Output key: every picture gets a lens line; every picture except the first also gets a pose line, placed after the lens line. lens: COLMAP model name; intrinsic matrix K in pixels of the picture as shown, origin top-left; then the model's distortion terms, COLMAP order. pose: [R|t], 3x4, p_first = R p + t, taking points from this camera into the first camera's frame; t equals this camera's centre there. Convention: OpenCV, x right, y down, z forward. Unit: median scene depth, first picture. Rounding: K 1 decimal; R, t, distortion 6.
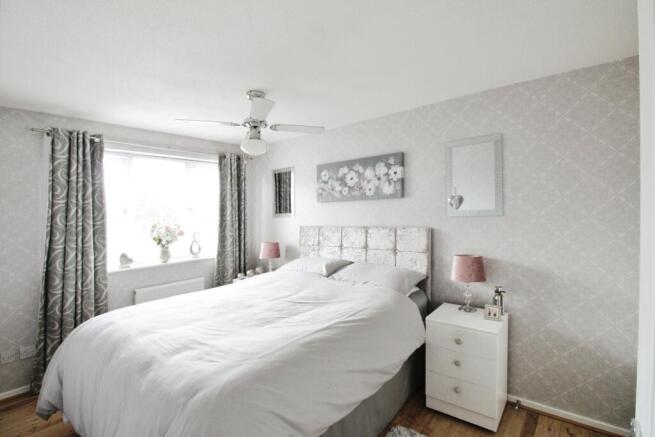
lens RADIAL K [[310.2, 0, 328.3], [0, 310.2, 202.2], [0, 0, 1]] dist [-0.016478, -0.001440]
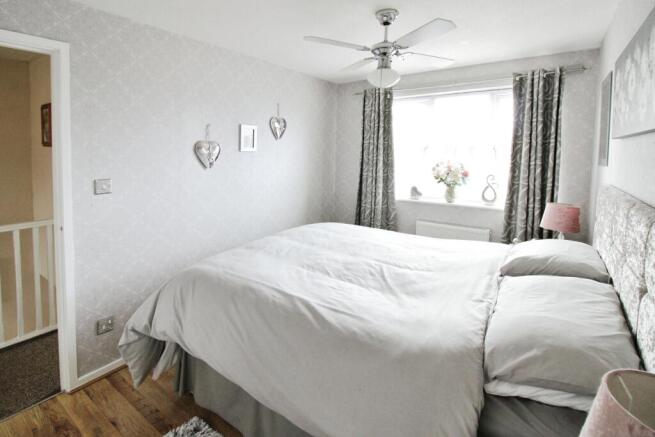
lens RADIAL K [[319.3, 0, 332.6], [0, 319.3, 157.6], [0, 0, 1]] dist [0.001029, -0.011229]
pose [[0.088117, 0.043081, -0.995178, 0.480313], [0.018645, 0.998818, 0.044890, 0.000944], [0.995936, -0.022510, 0.087209, 0.600175]]
